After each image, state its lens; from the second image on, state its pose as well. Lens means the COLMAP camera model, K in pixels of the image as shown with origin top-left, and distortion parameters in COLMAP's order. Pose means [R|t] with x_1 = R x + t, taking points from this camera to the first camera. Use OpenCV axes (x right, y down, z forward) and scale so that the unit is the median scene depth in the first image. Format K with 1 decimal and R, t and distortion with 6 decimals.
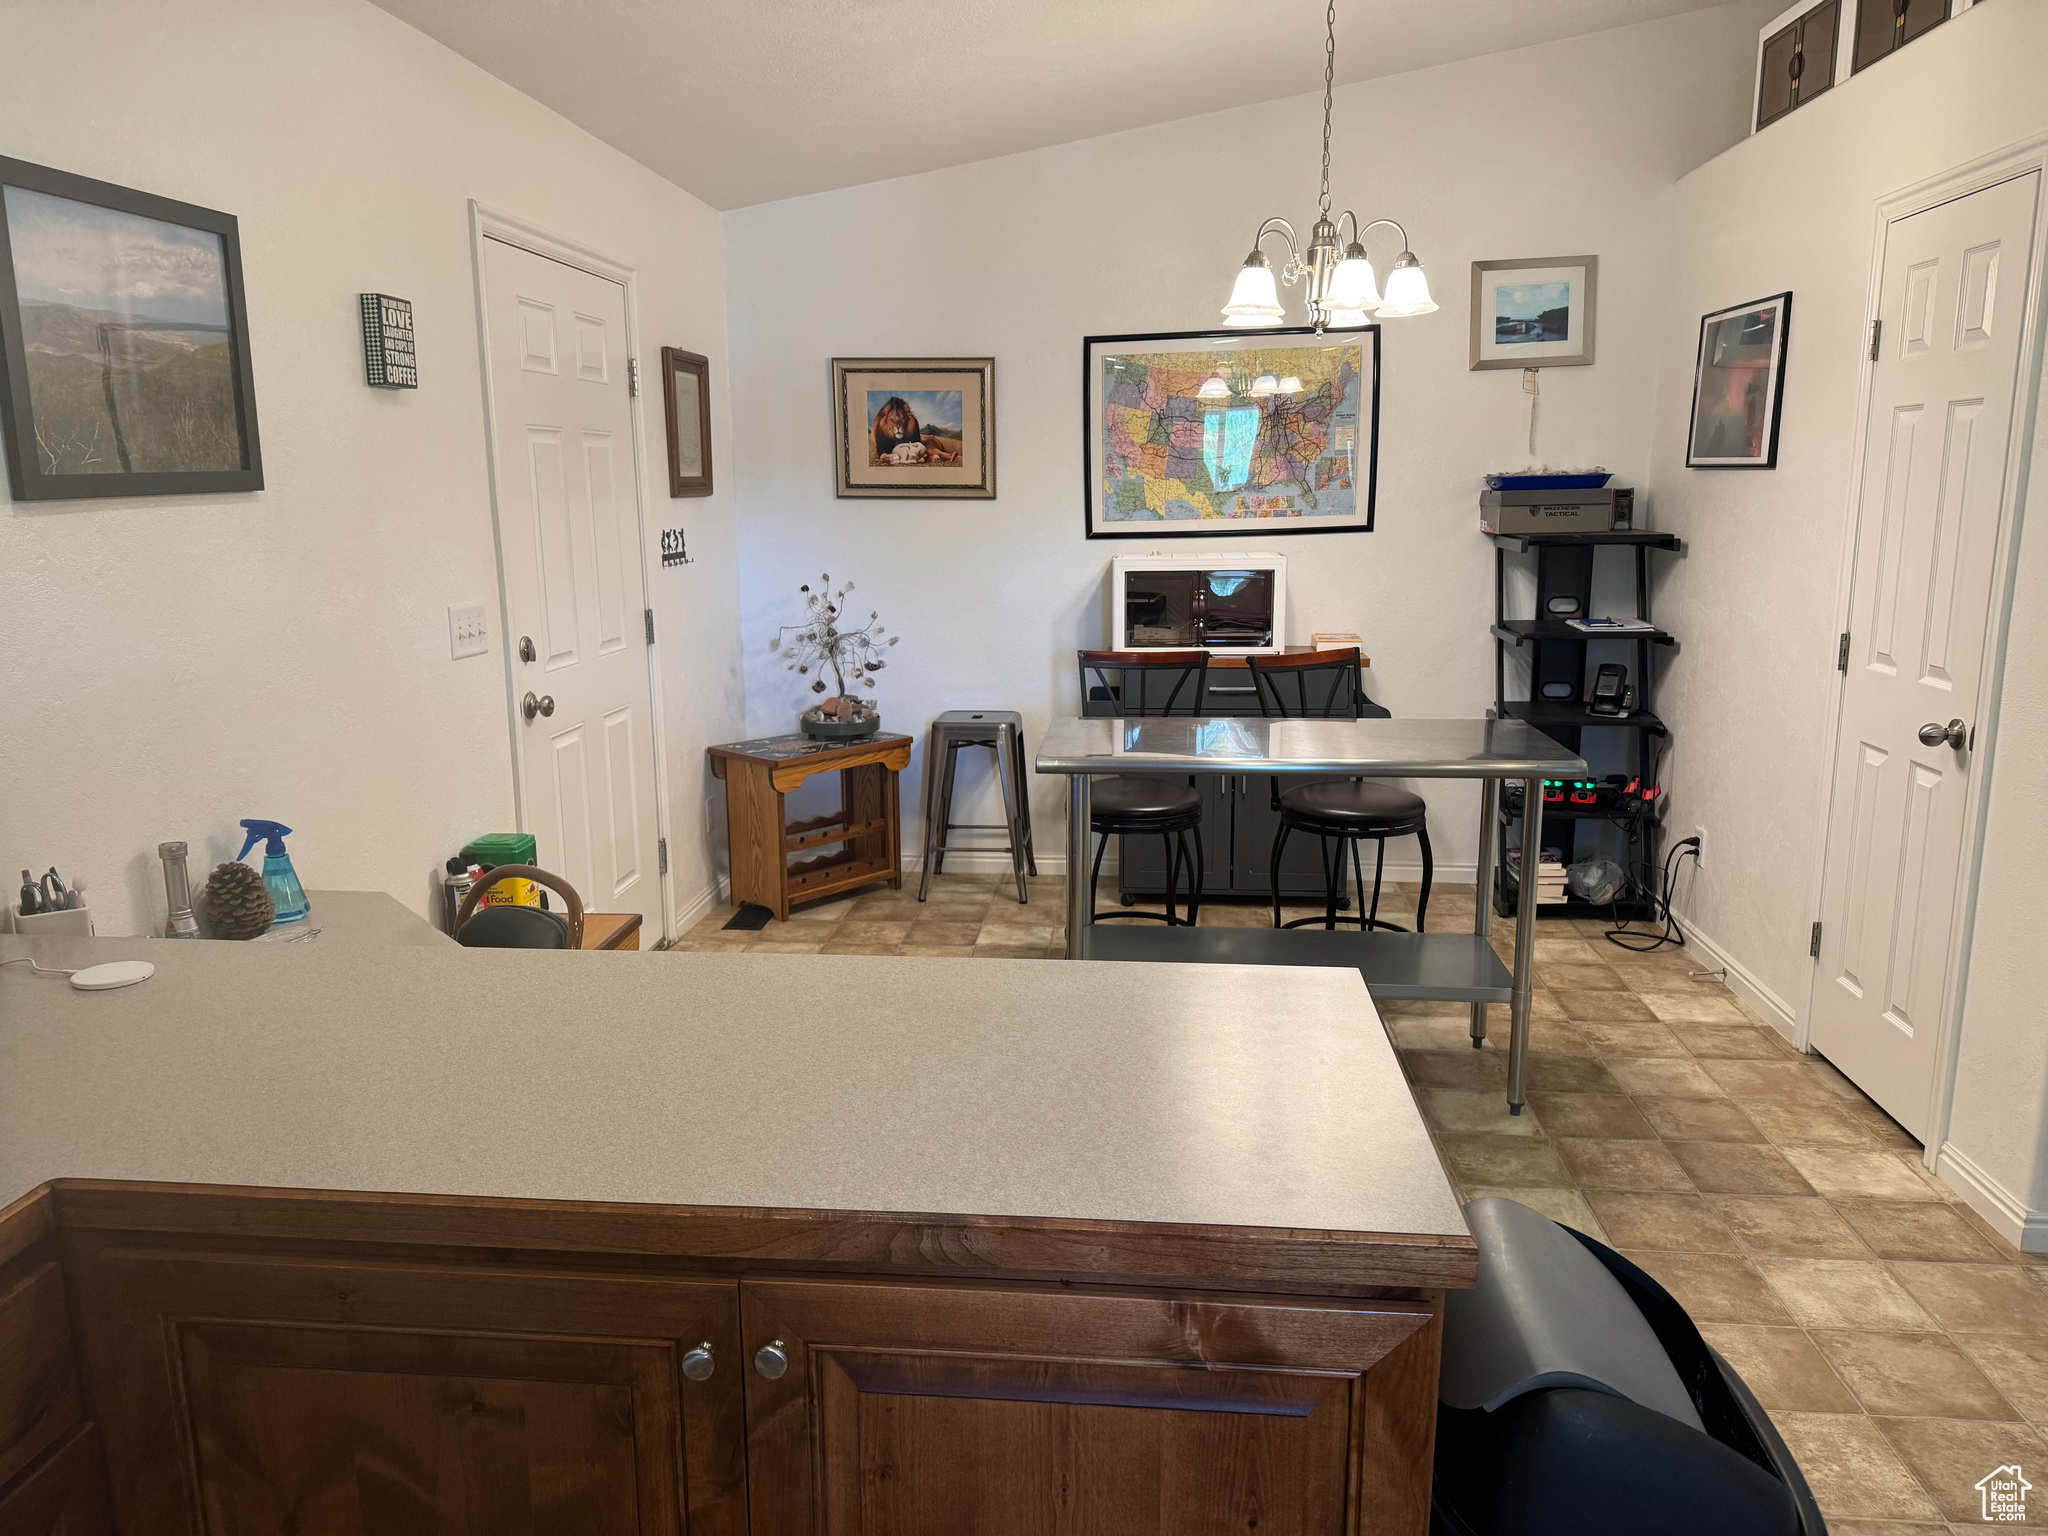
lens RADIAL K [[1455.8, 0, 1022.3], [0, 1455.8, 765.2], [0, 0, 1]] dist [-0.001267, -0.000927]
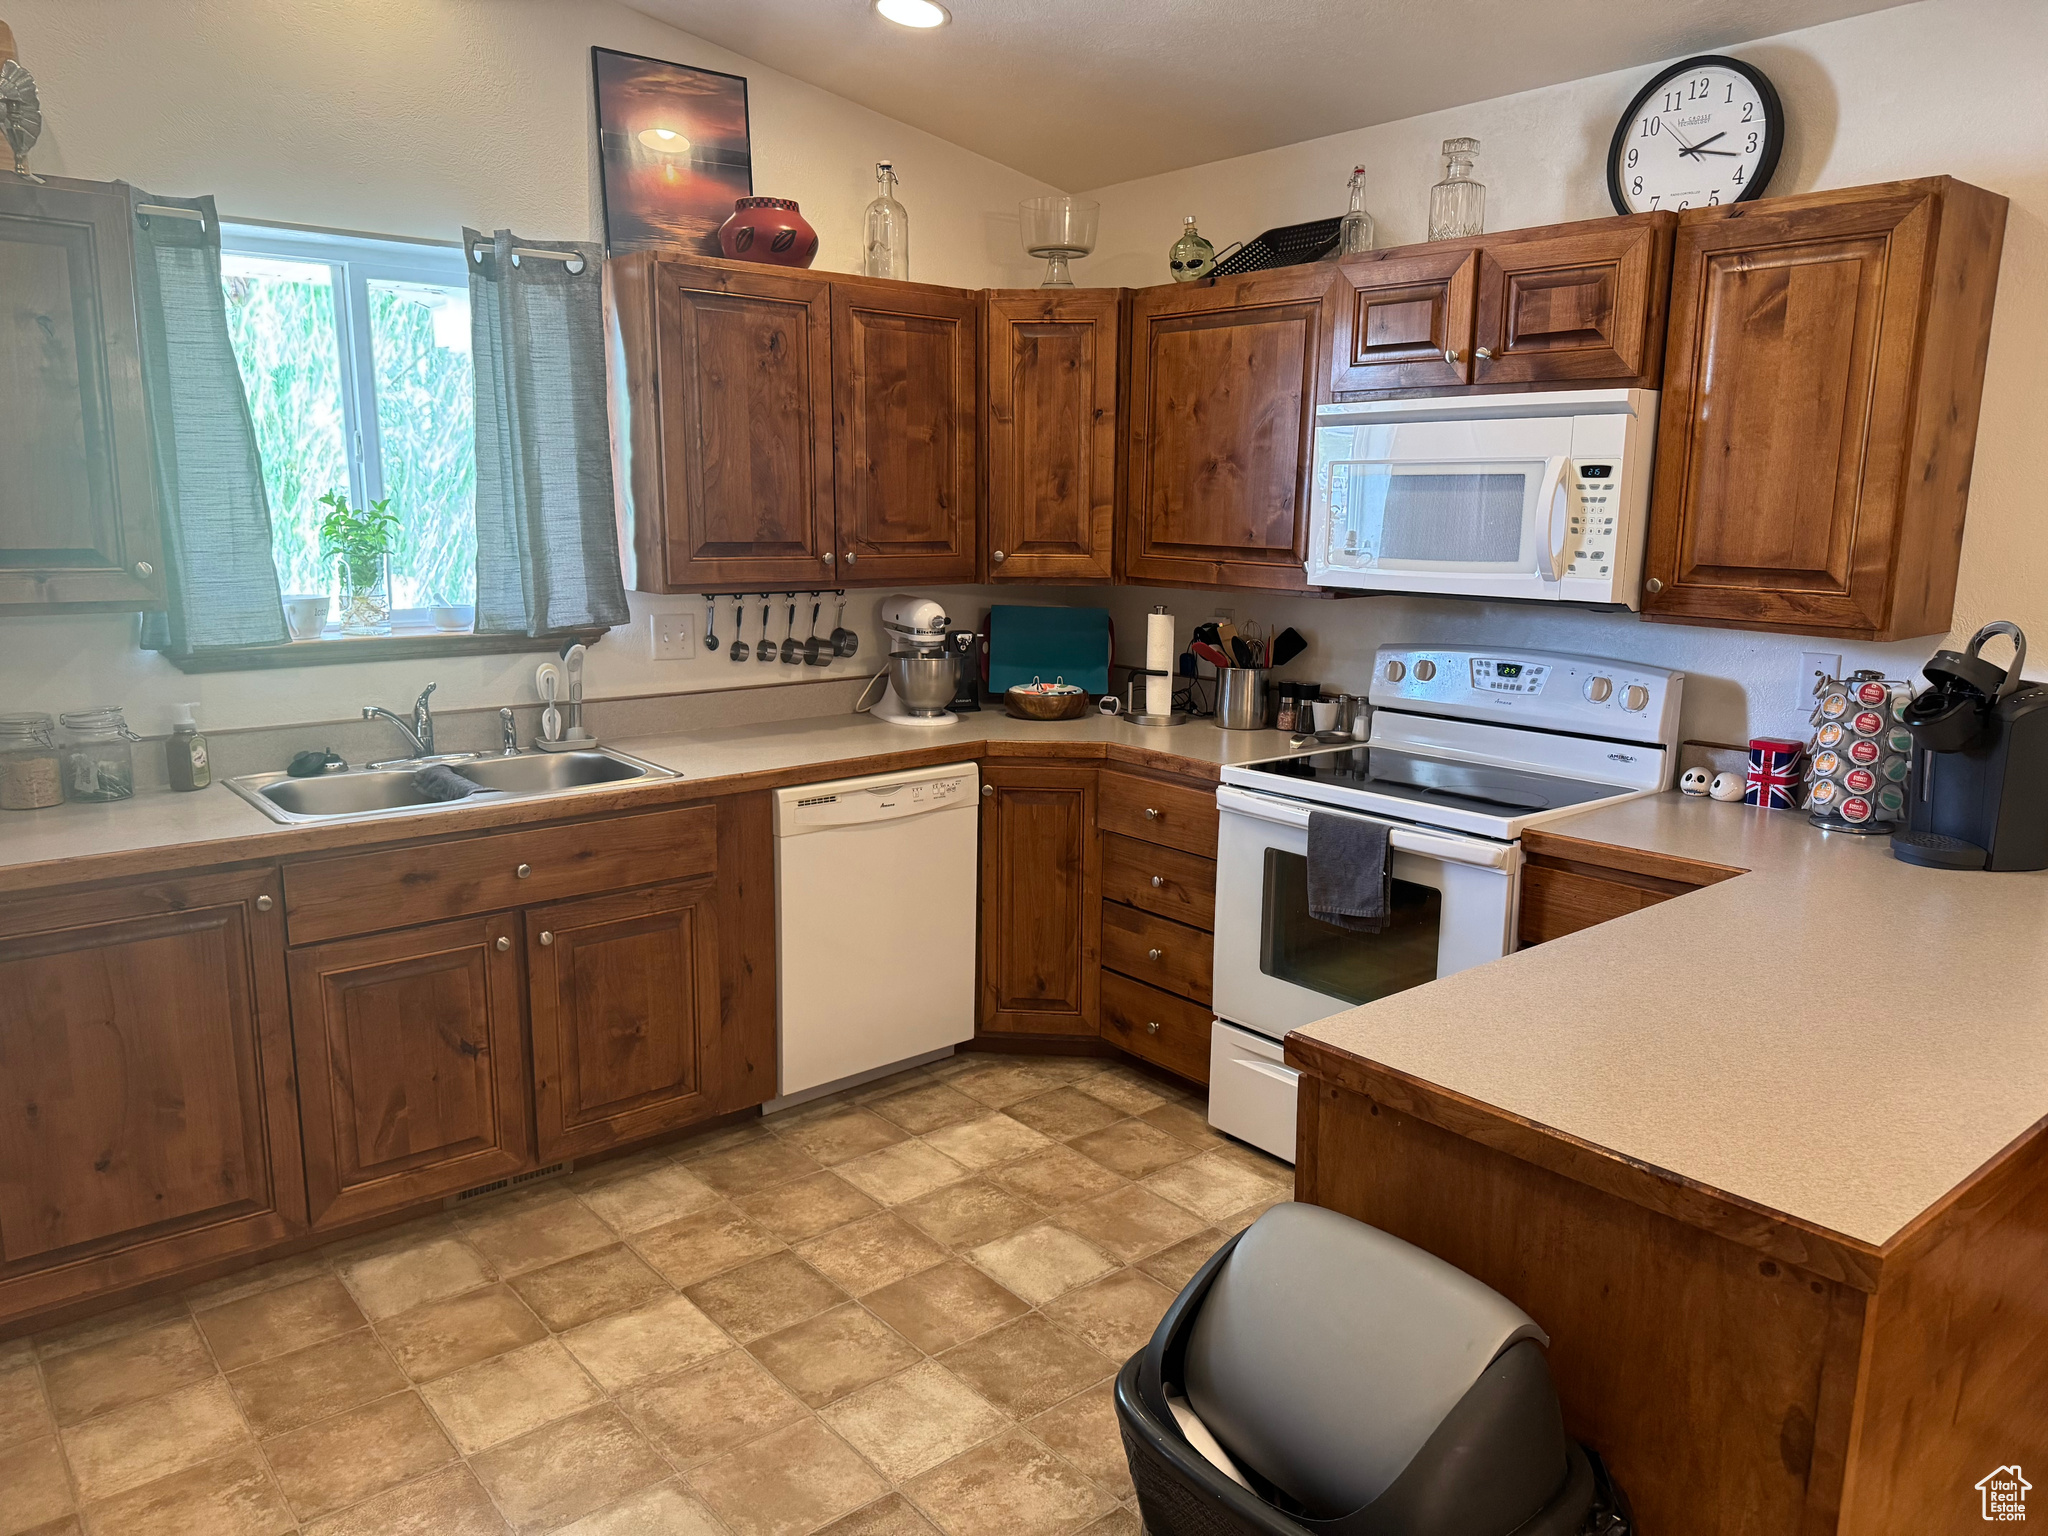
lens RADIAL K [[1455.8, 0, 1024.1], [0, 1455.8, 770.3], [0, 0, 1]] dist [-0.001267, -0.000927]
pose [[-0.706642, 0.141083, -0.693363, 1.032776], [-0.137219, 0.933993, 0.329892, -0.364083], [0.694138, 0.328259, -0.640639, 1.708361]]
